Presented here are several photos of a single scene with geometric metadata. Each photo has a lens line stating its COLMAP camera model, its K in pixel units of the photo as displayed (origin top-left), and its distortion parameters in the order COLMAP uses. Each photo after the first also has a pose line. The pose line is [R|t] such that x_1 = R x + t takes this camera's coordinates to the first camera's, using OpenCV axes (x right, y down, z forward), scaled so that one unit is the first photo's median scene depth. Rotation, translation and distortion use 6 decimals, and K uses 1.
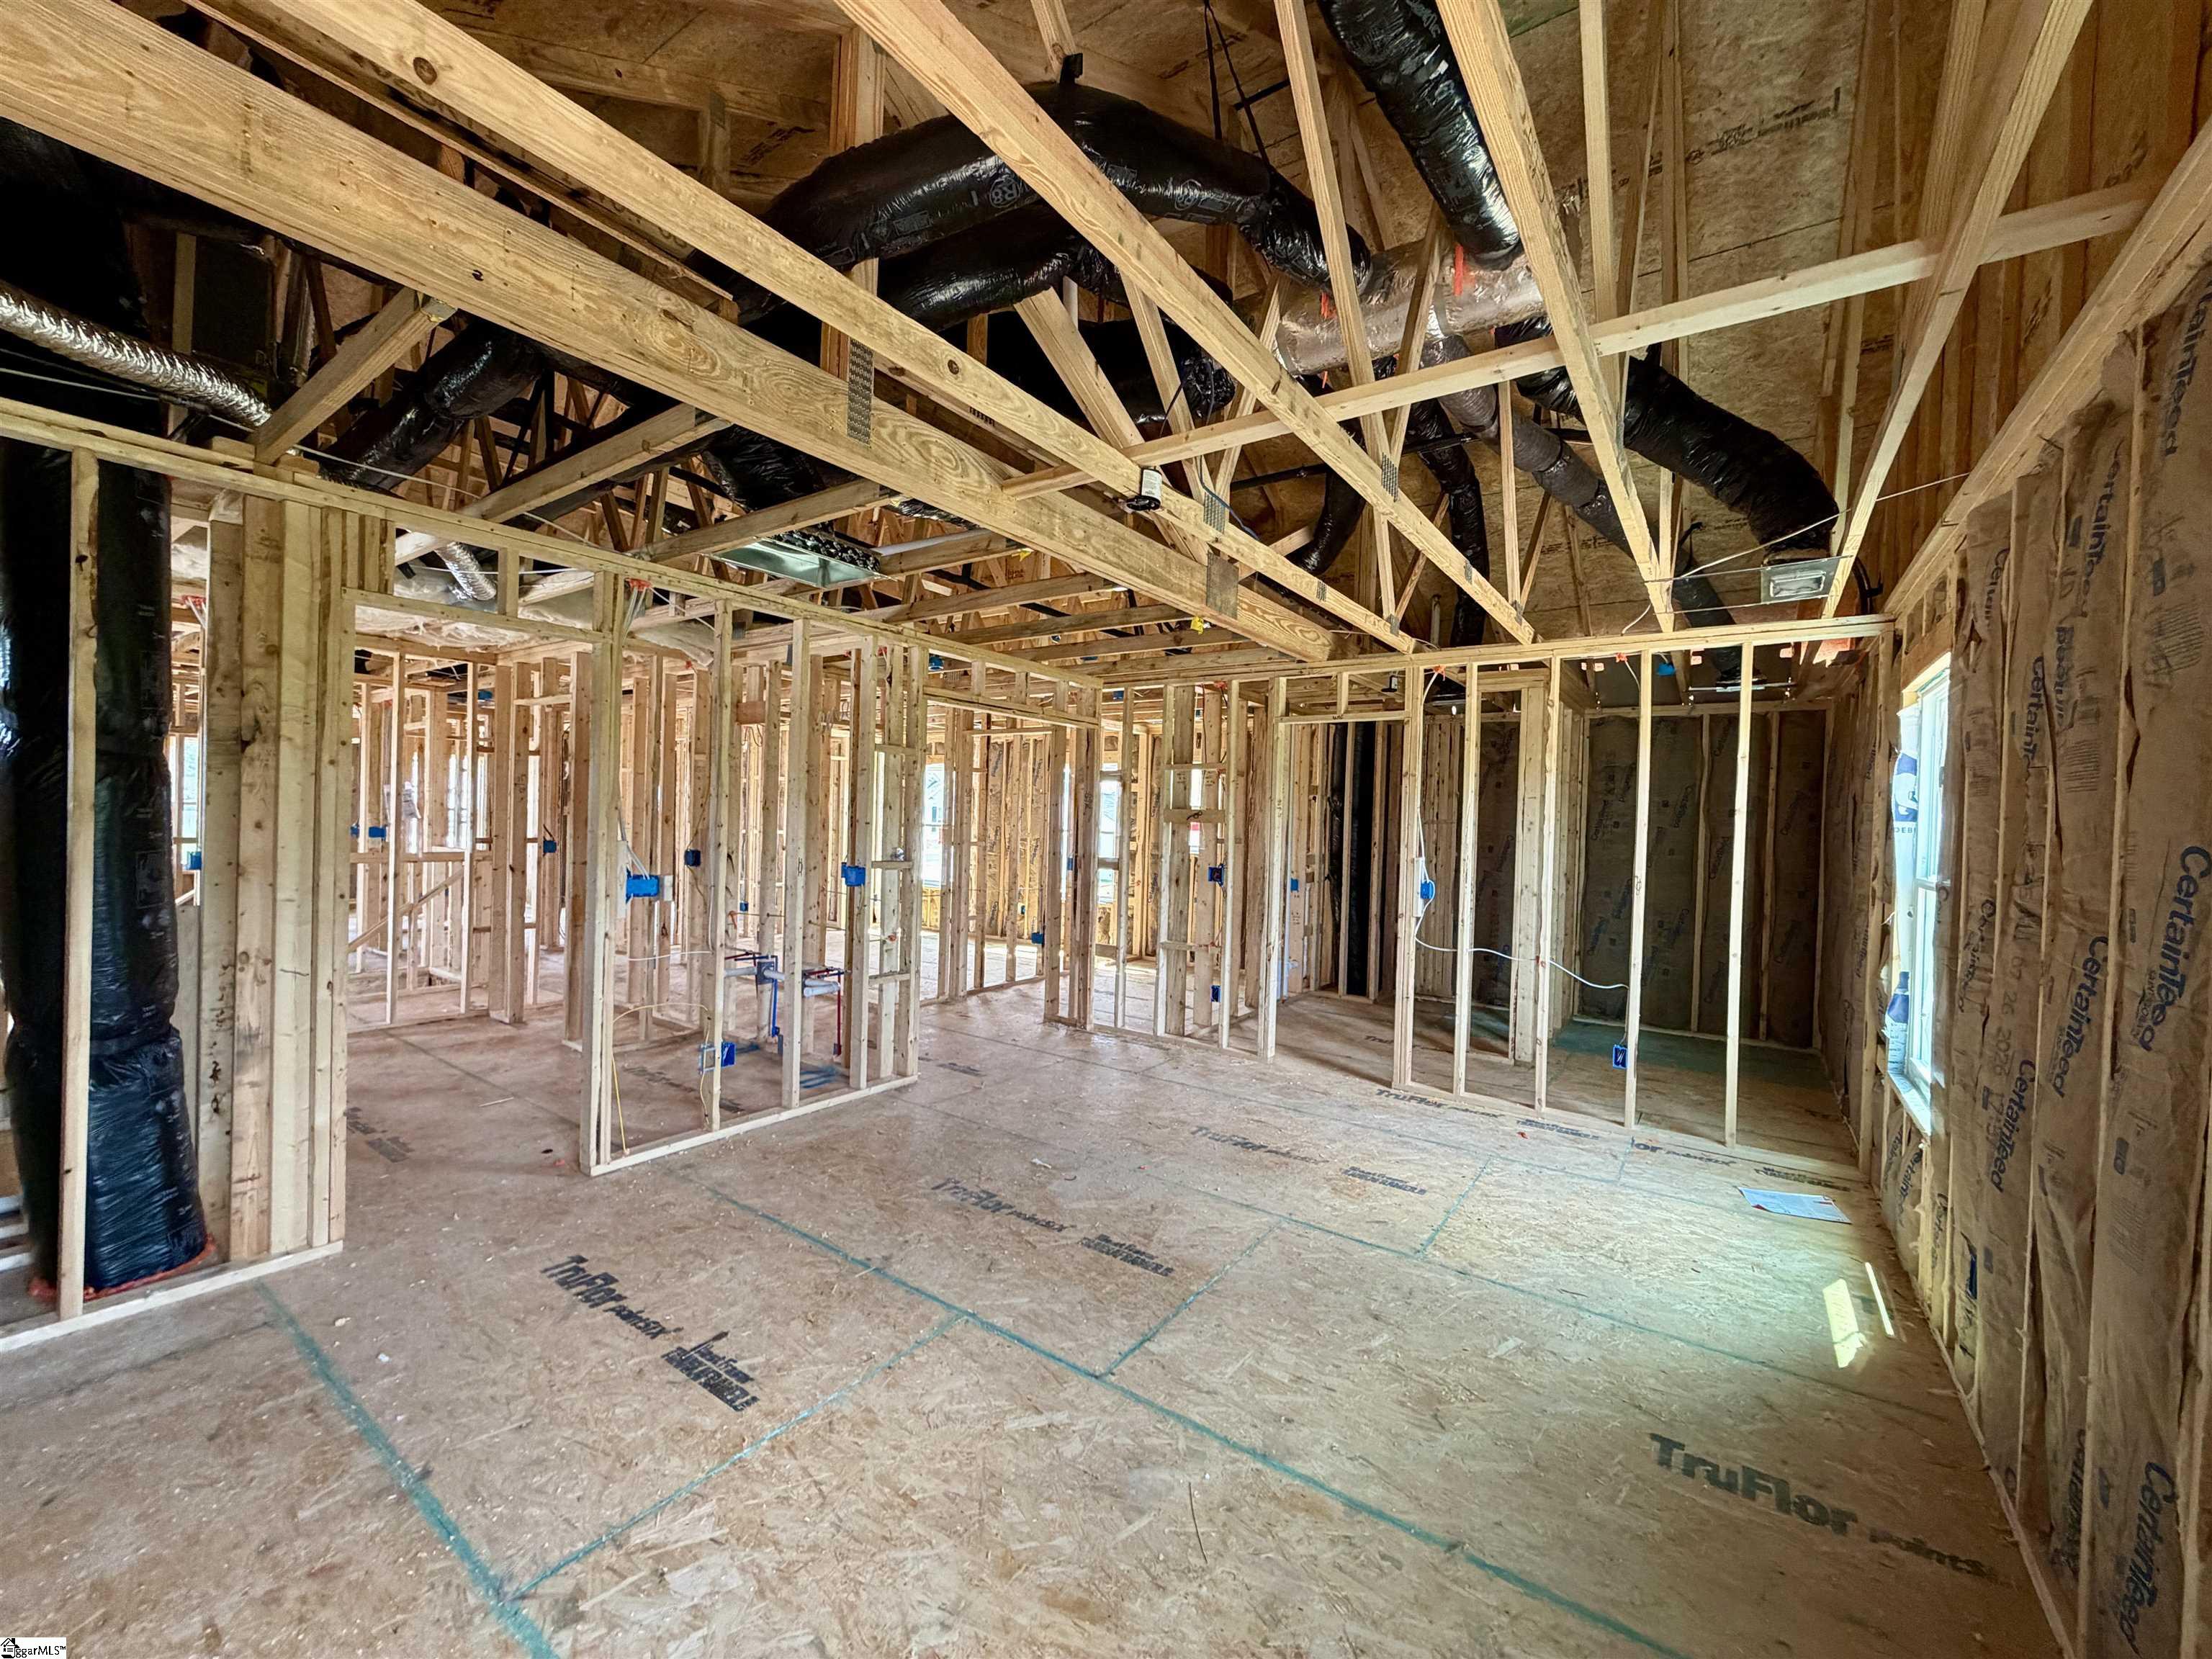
lens RADIAL K [[882.7, 0, 1103.9], [0, 882.7, 833.8], [0, 0, 1]] dist [-0.002665, -0.000451]
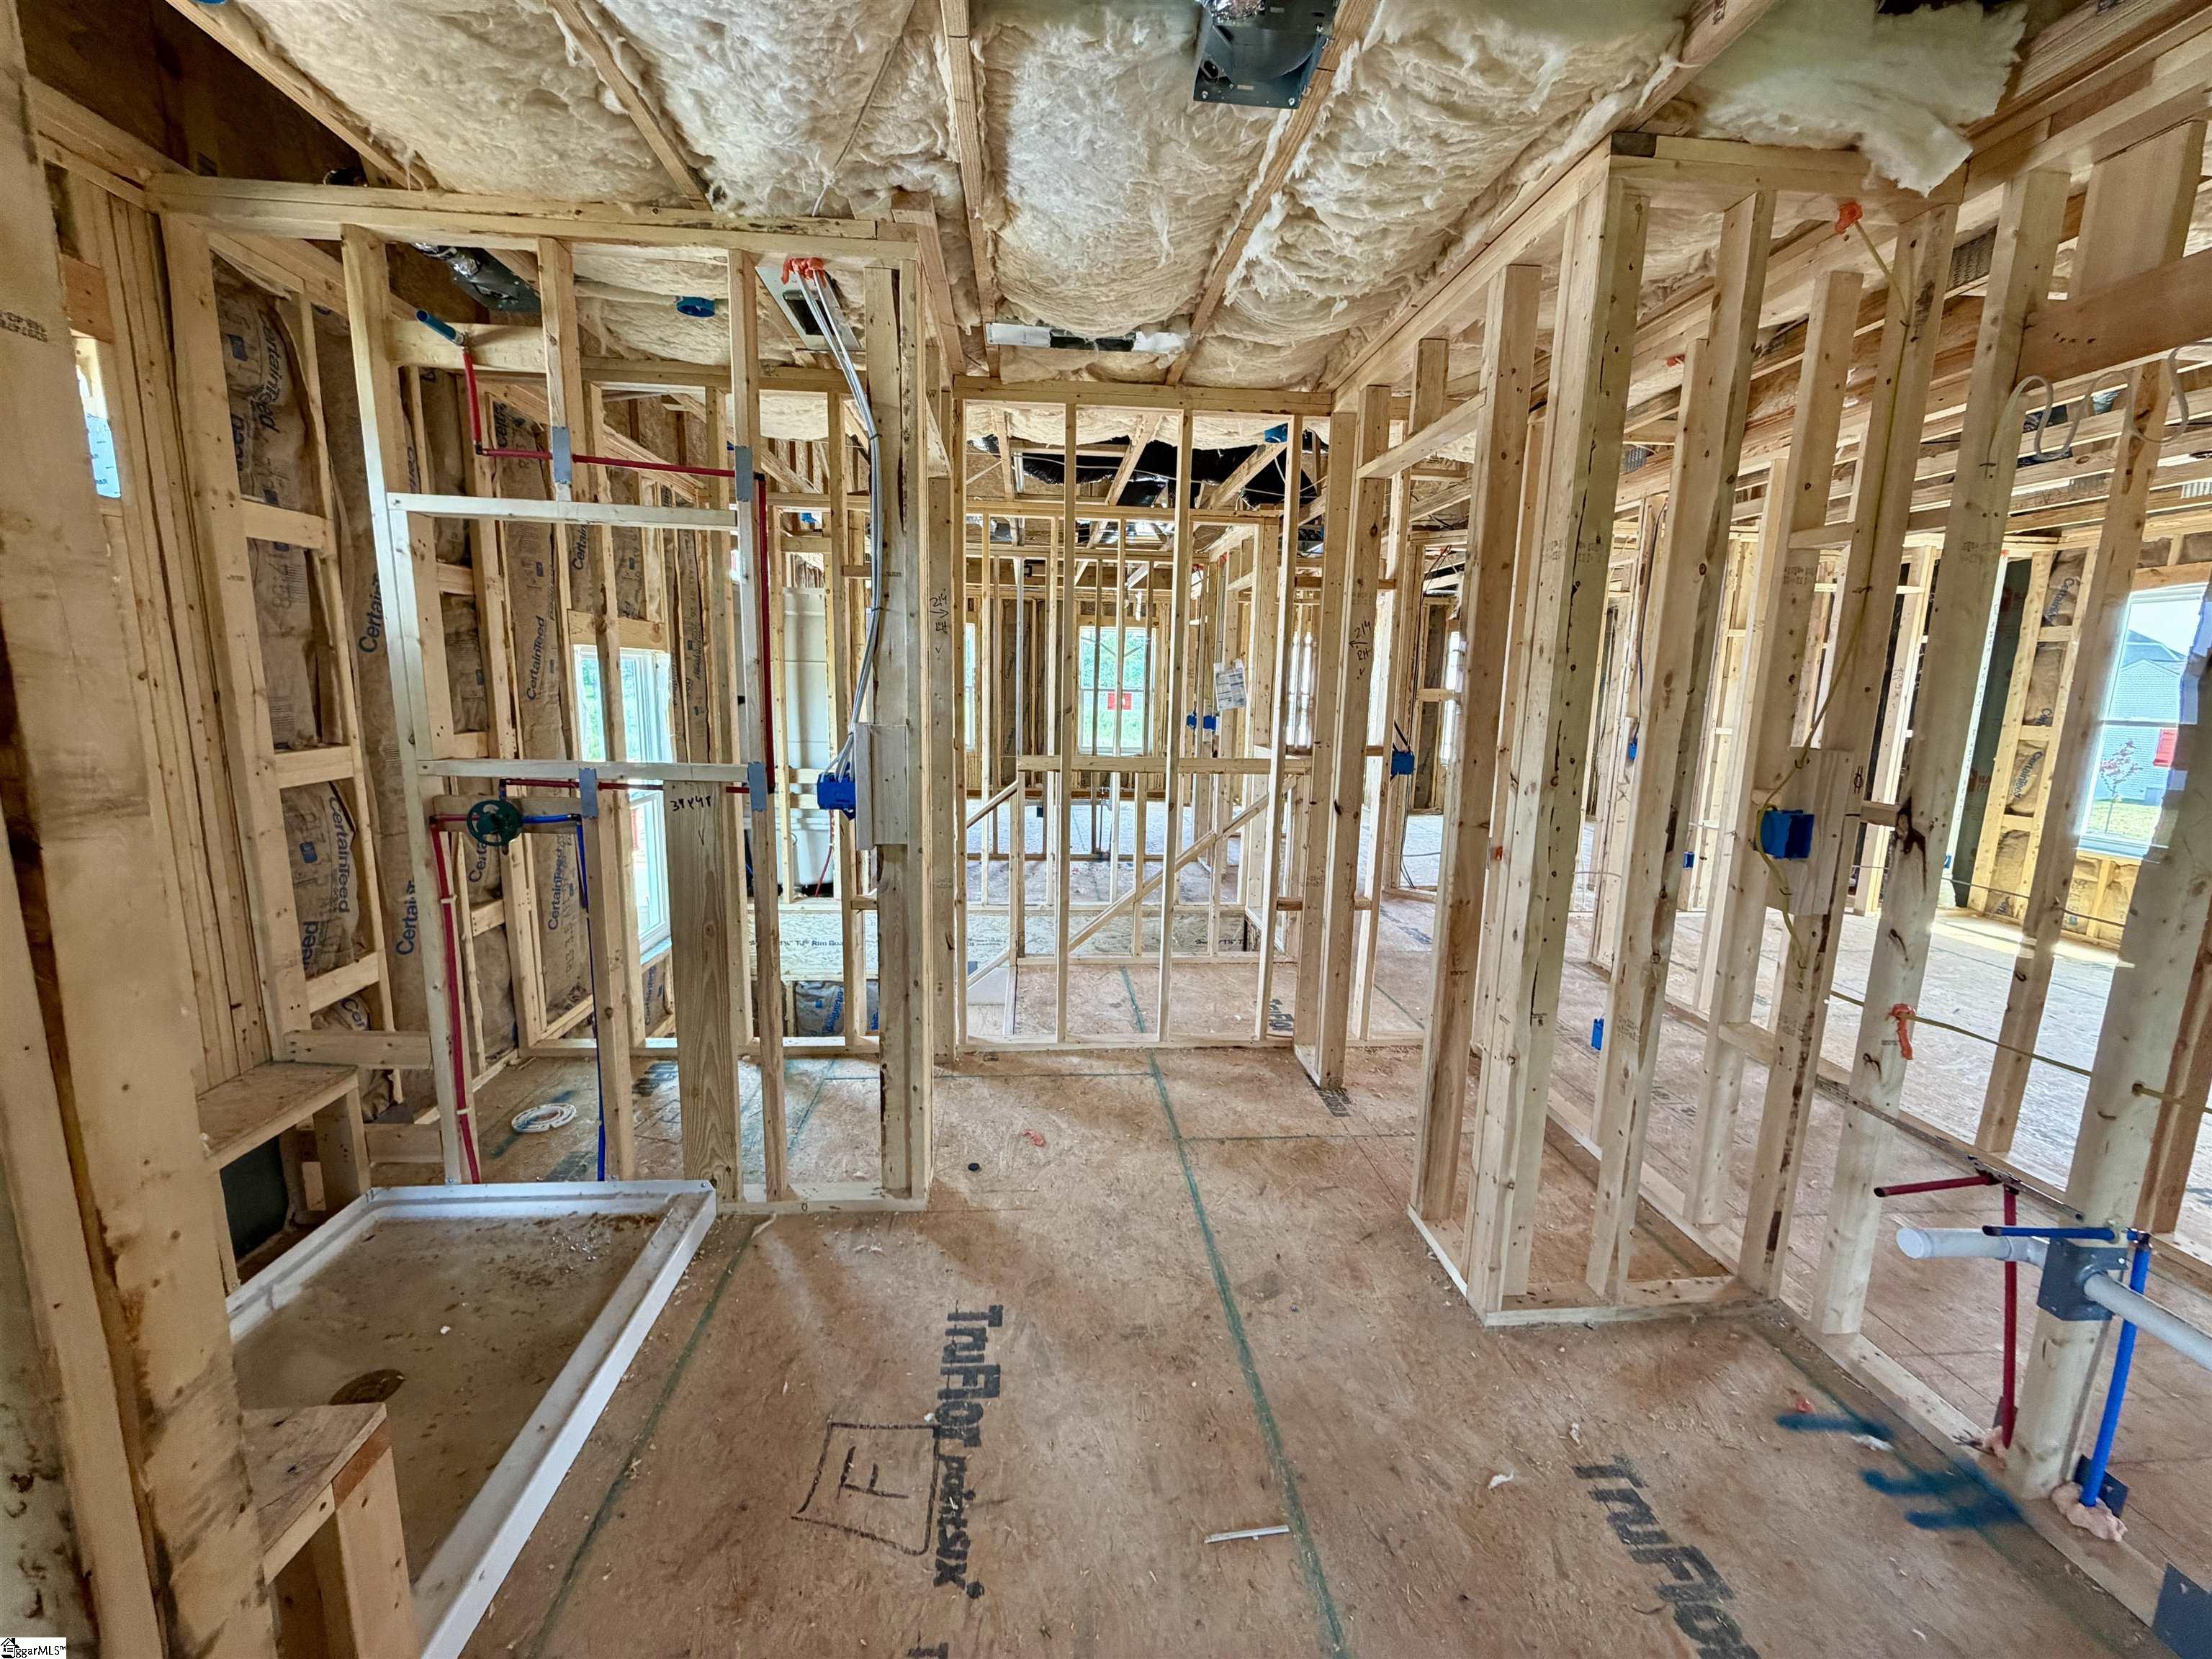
lens RADIAL K [[882.7, 0, 1103.5], [0, 882.7, 831.3], [0, 0, 1]] dist [-0.002665, -0.000451]
pose [[0.642740, 0.111092, -0.757987, -0.359751], [-0.012504, 0.990819, 0.134613, -0.015436], [0.765982, -0.077043, 0.638228, 0.553851]]
